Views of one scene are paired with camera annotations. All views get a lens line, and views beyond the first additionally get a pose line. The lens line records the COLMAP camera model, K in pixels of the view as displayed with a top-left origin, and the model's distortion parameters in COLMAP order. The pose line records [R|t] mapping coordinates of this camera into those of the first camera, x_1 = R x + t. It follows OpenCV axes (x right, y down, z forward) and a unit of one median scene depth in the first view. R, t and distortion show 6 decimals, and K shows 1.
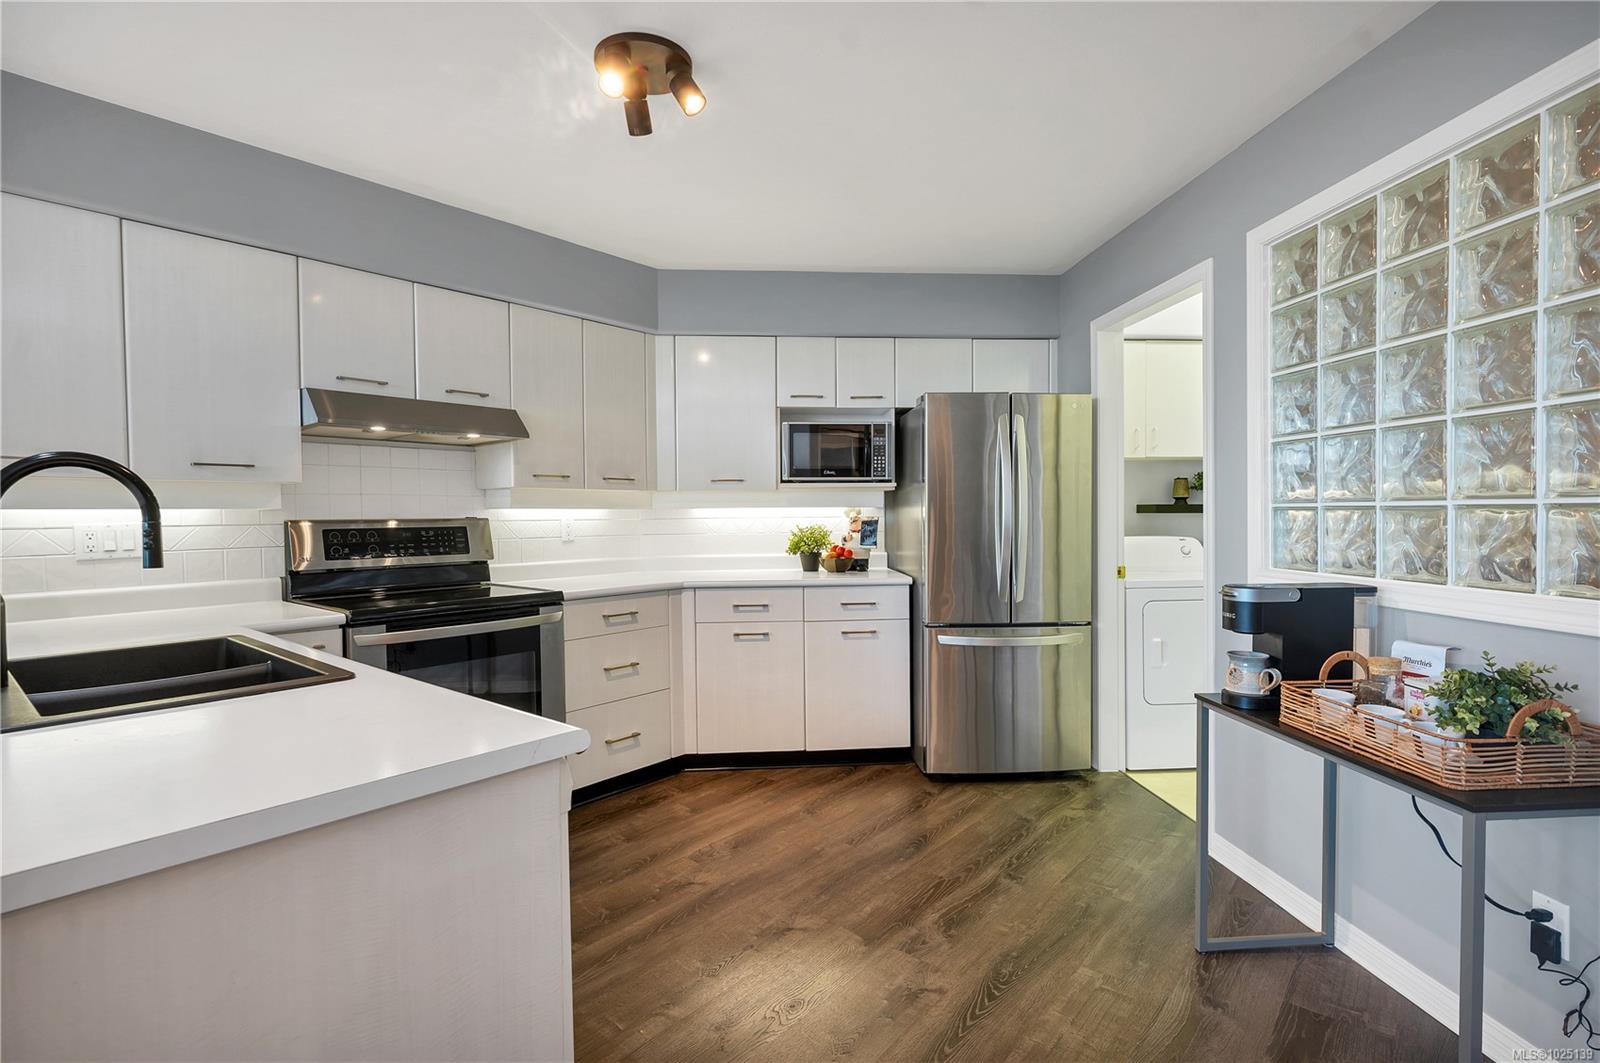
lens RADIAL K [[754.0, 0, 800.0], [0, 754.0, 531.5], [0, 0, 1]] dist [-0.002854, -0.000312]
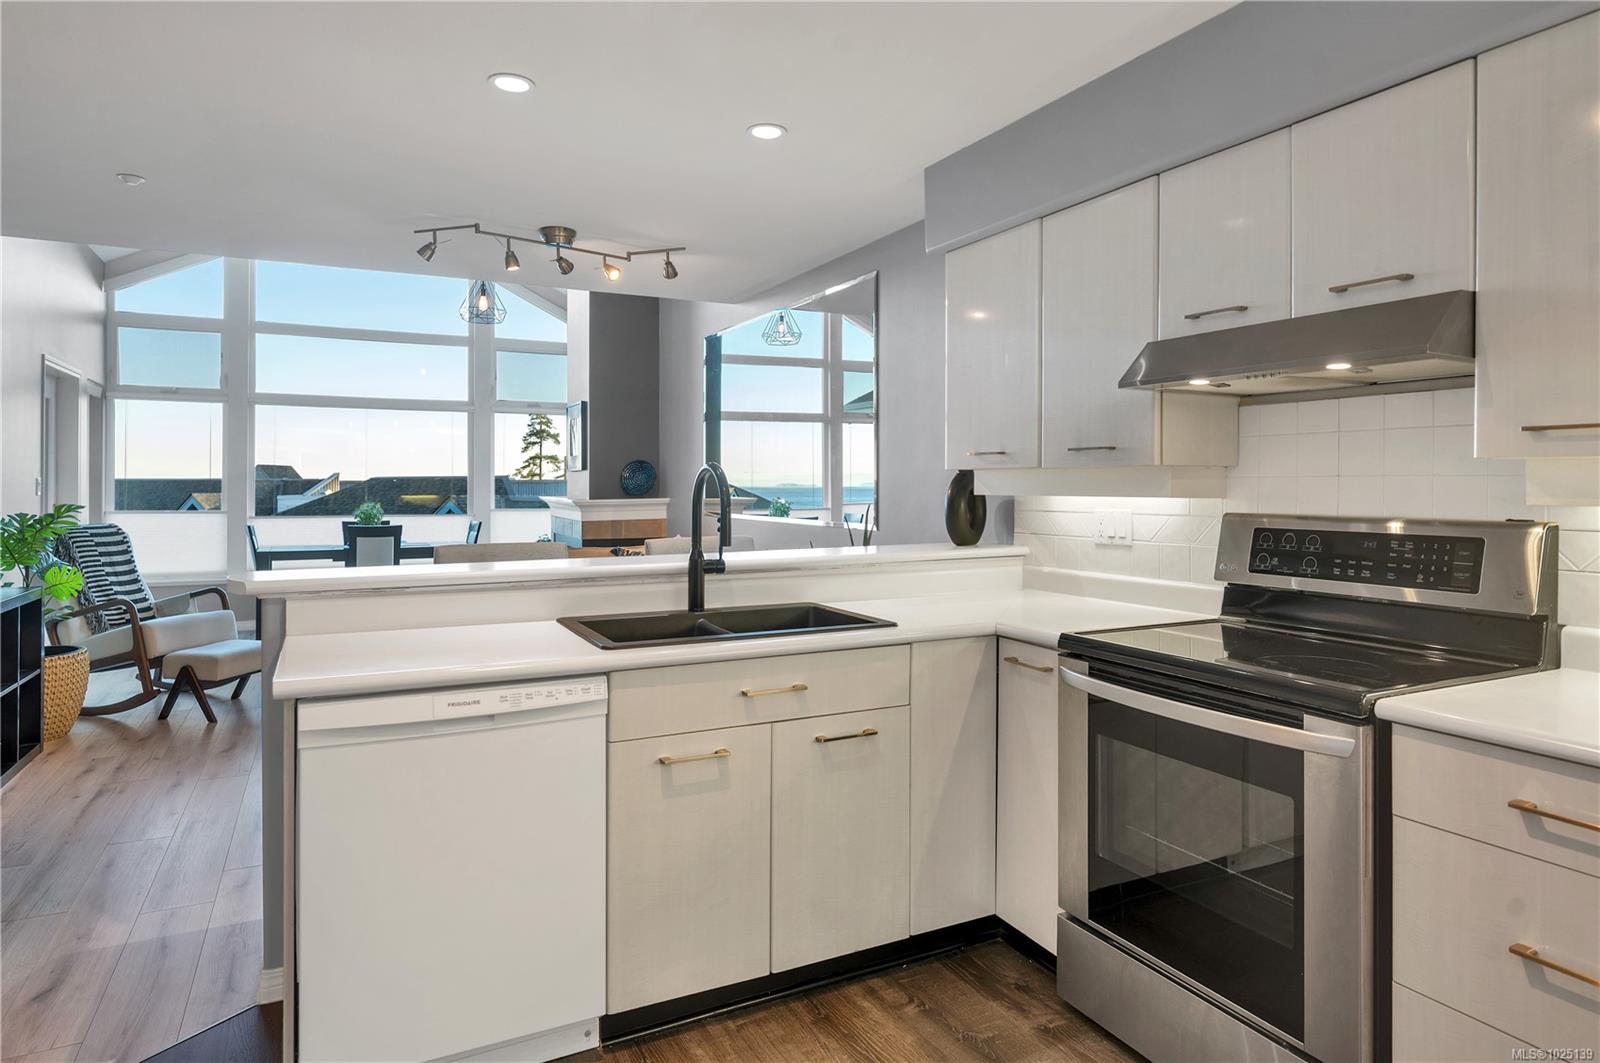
lens RADIAL K [[932.5, 0, 806.6], [0, 932.5, 478.8], [0, 0, 1]] dist [-0.000309, -0.000565]
pose [[-0.384459, 0.004401, -0.923132, 0.280339], [-0.019602, 0.999724, 0.012930, -0.043476], [0.922934, 0.023067, -0.384267, 0.802420]]
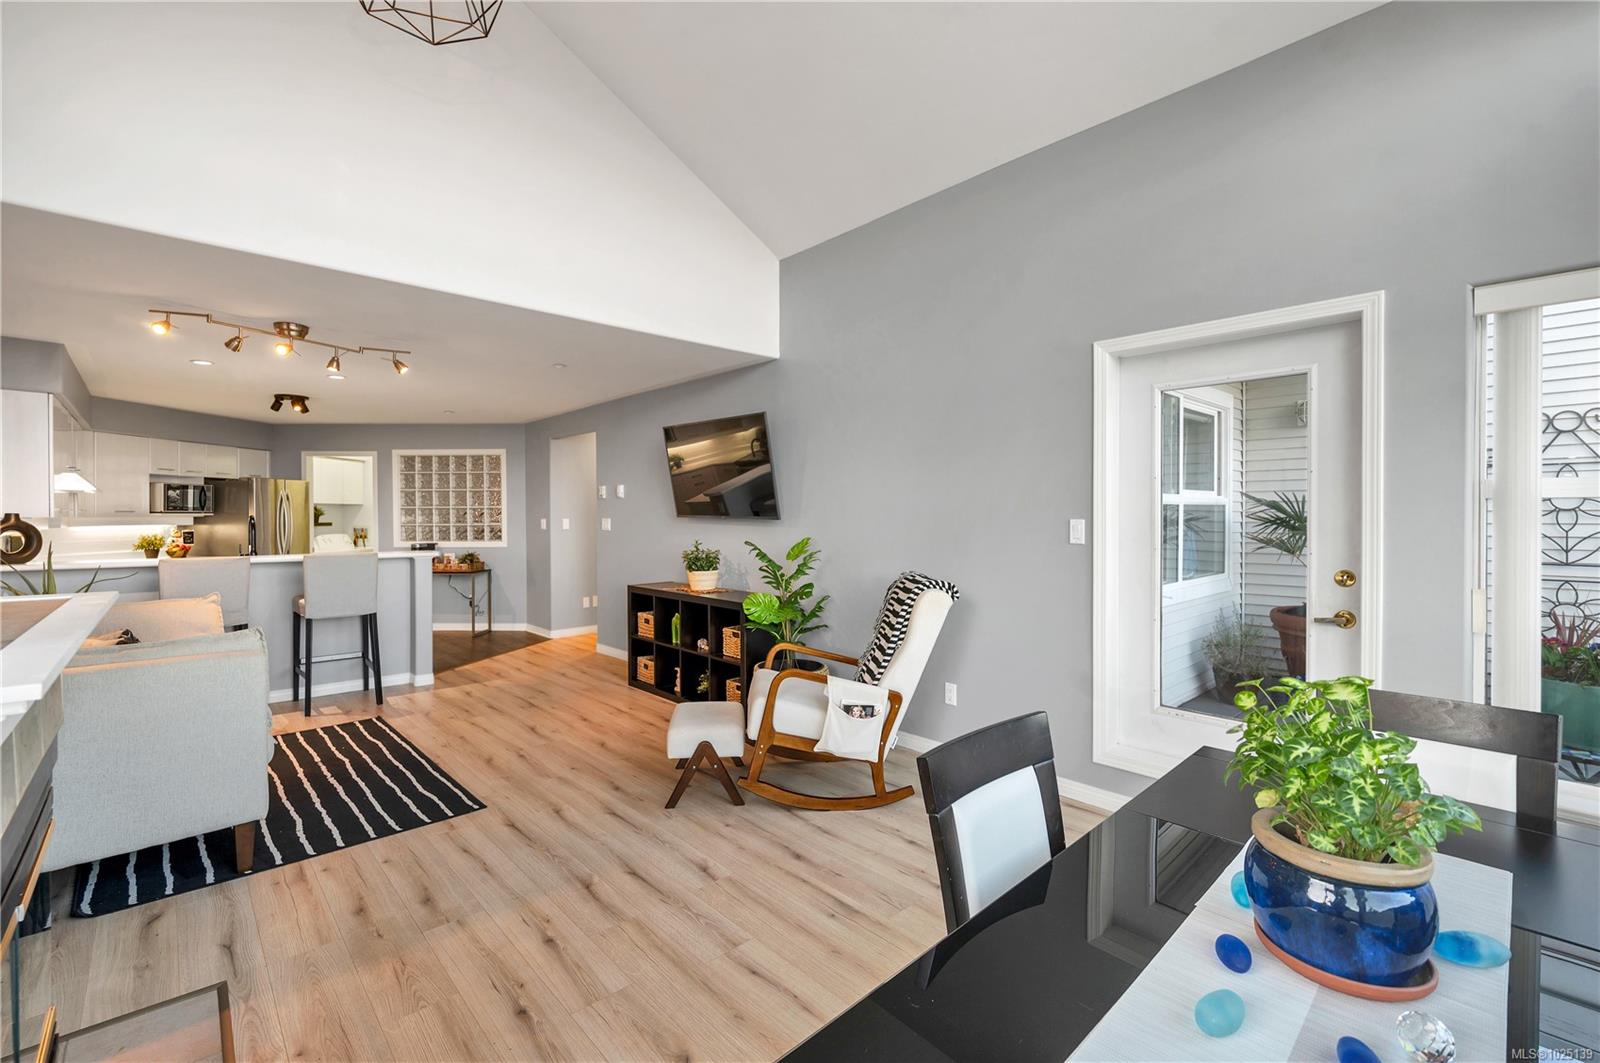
lens RADIAL K [[700.2, 0, 803.4], [0, 700.2, 522.2], [0, 0, 1]] dist [0.000535, 0.000469]
pose [[0.120039, -0.001734, 0.992768, -1.823451], [0.023666, 0.999719, -0.001115, 0.002482], [-0.992487, 0.023628, 0.120046, -0.987401]]
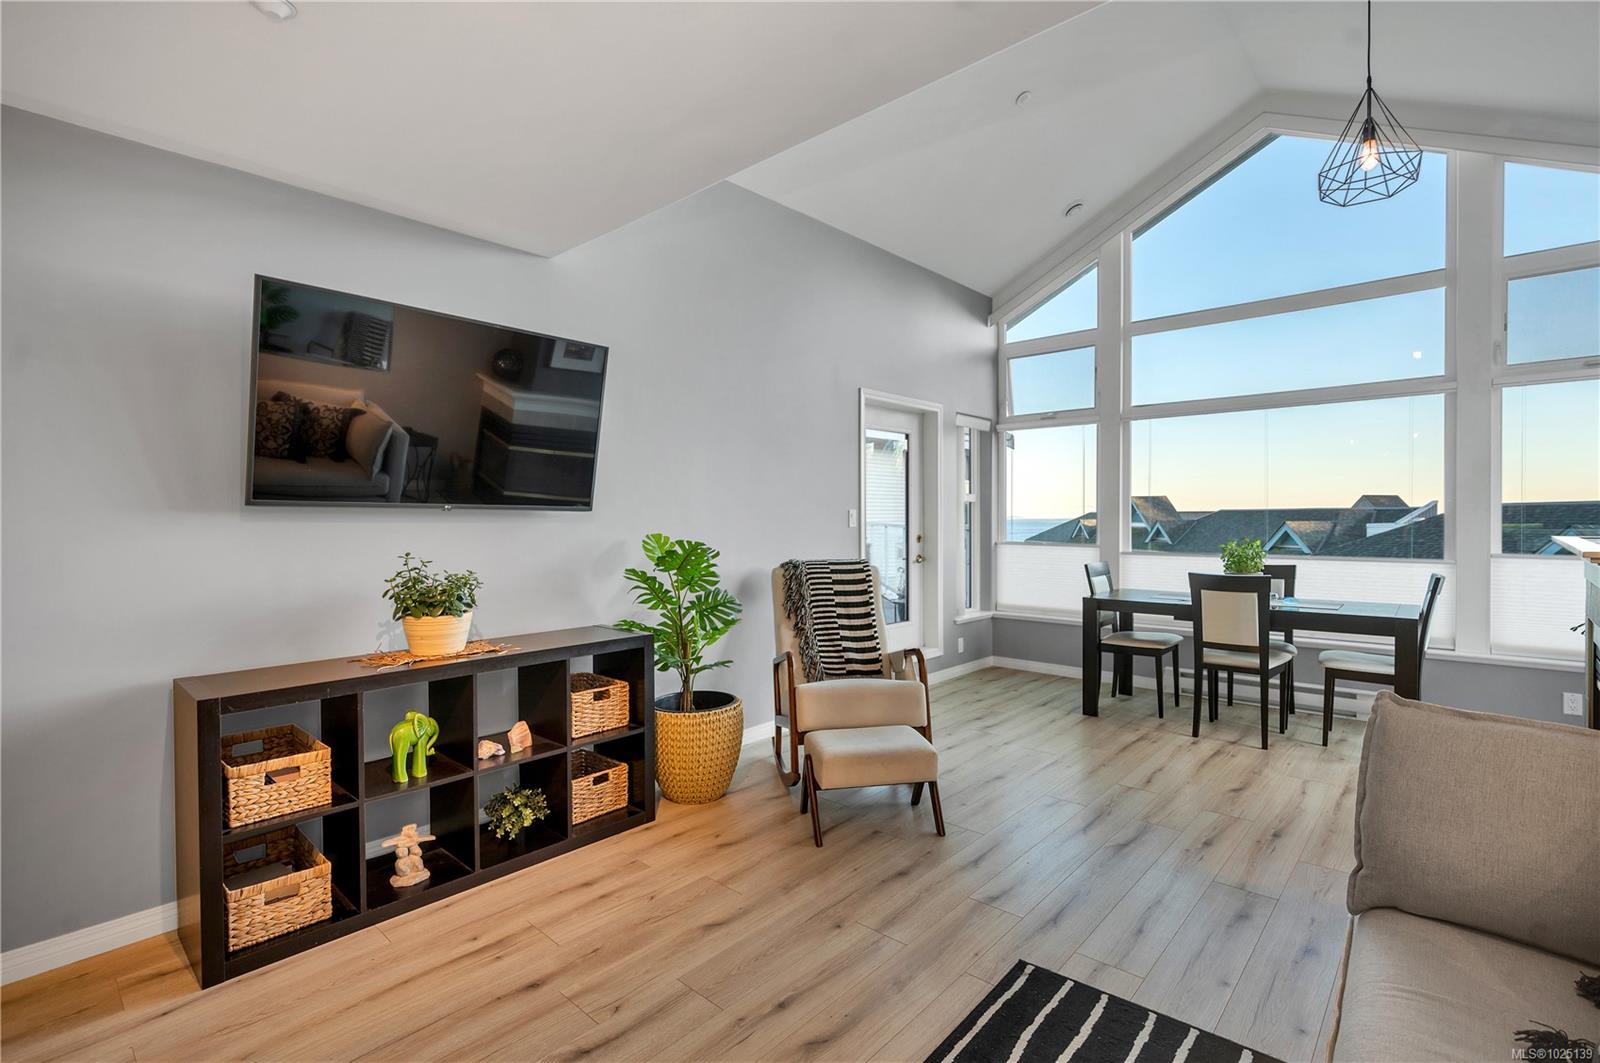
lens RADIAL K [[736.5, 0, 800.0], [0, 736.5, 531.5], [0, 0, 1]] dist [0.001357, 0.000415]
pose [[-0.999434, 0.015841, 0.029676, -0.759075], [0.017162, 0.998849, 0.044796, -0.016983], [-0.028932, 0.045280, -0.998555, 0.186804]]
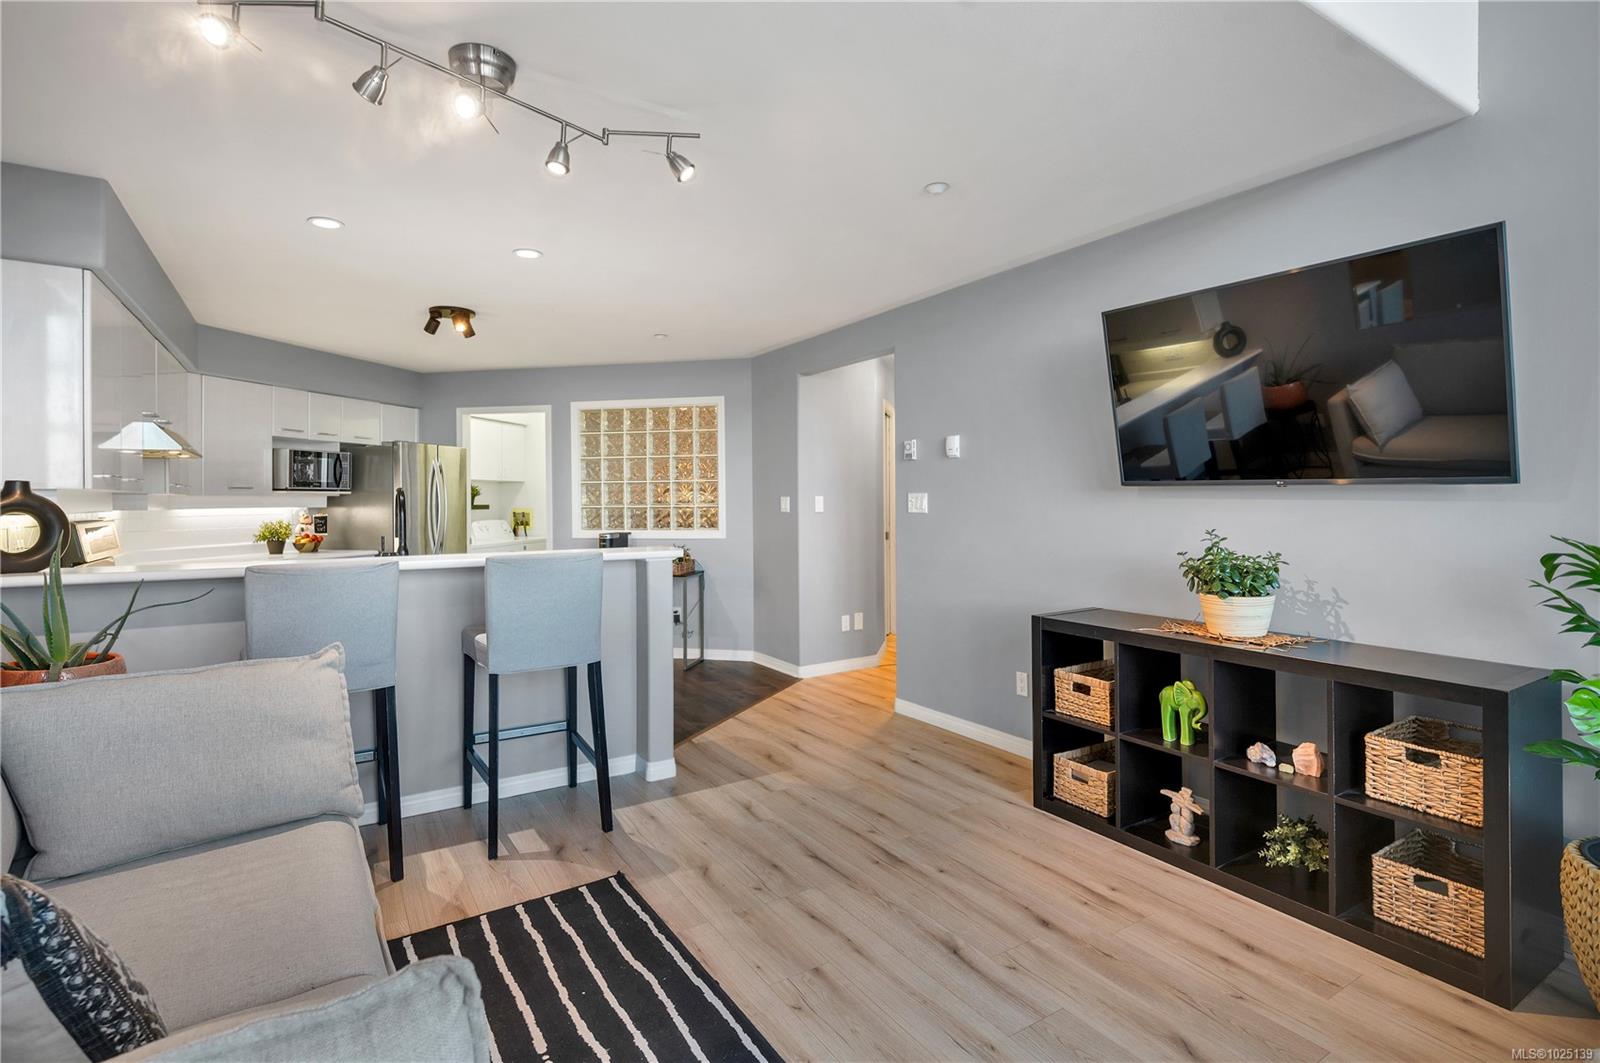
lens RADIAL K [[778.0, 0, 800.3], [0, 778.0, 498.6], [0, 0, 1]] dist [-0.001623, -0.000866]
pose [[0.301246, 0.008258, 0.953511, -1.250775], [0.026607, 0.999500, -0.017062, 0.002628], [-0.953175, 0.030510, 0.300875, -0.402679]]
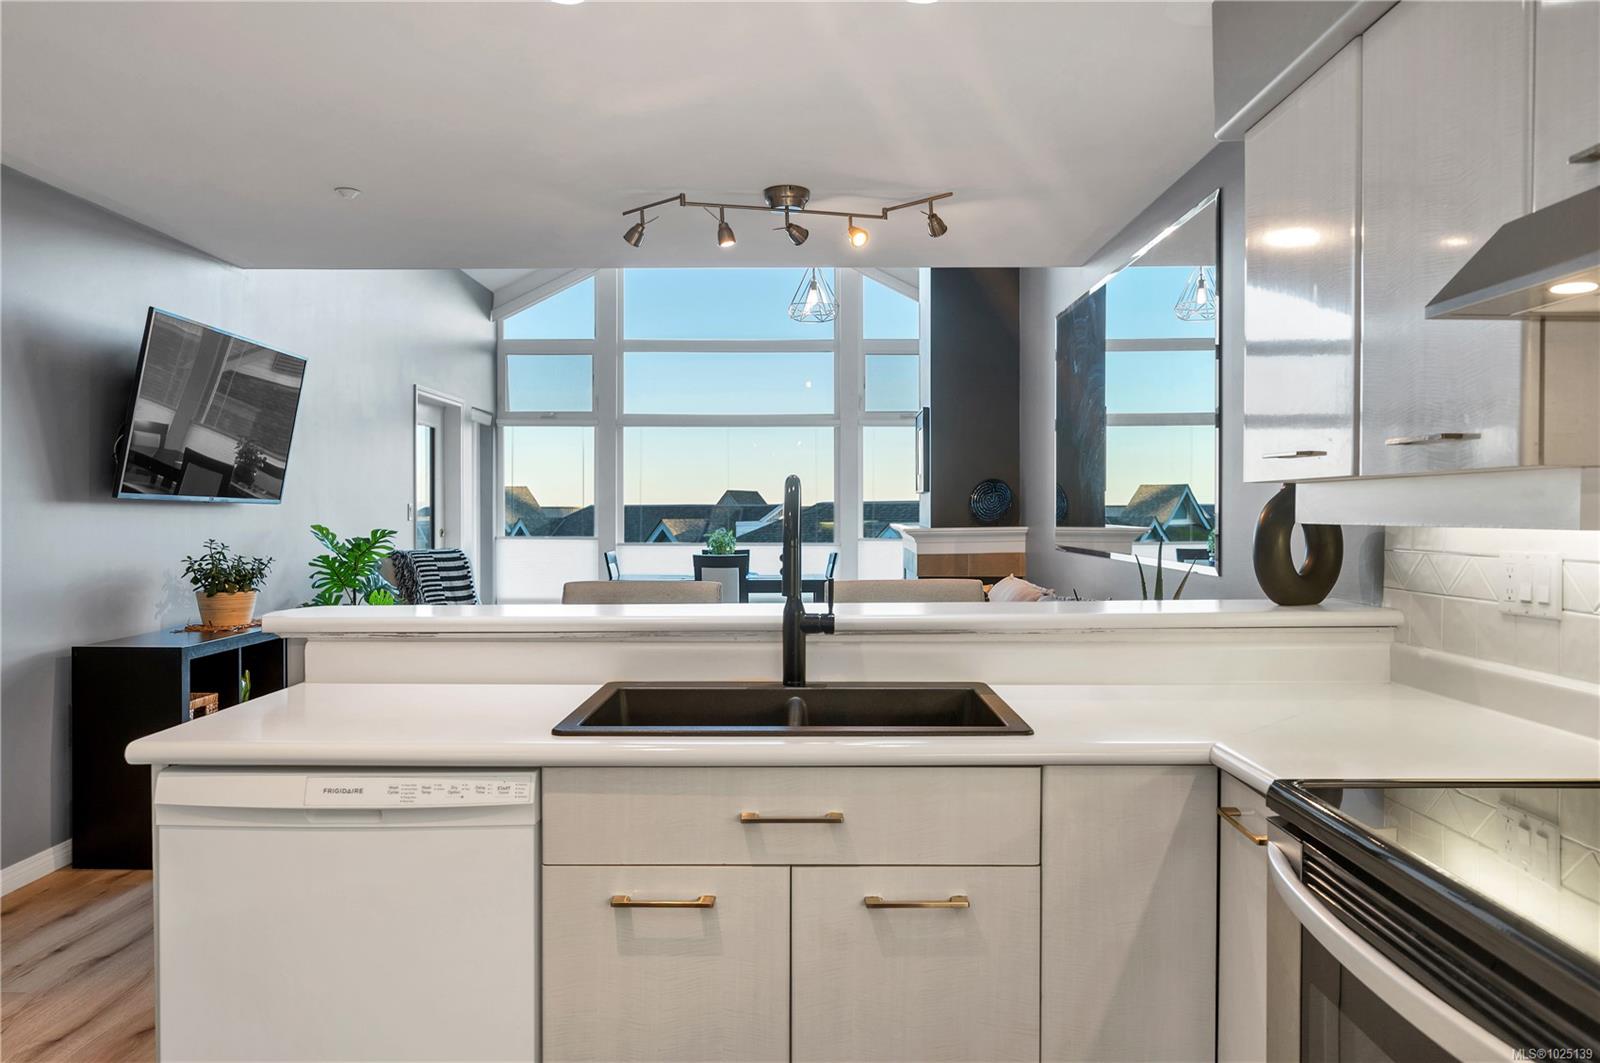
lens RADIAL K [[1091.7, 0, 800.3], [0, 1091.7, 512.4], [0, 0, 1]] dist [-0.004971, -0.002339]
pose [[-0.766201, 0.011677, -0.642495, -0.005779], [-0.007628, 0.999599, 0.027263, -0.041011], [0.642555, 0.025790, -0.765805, 0.922008]]
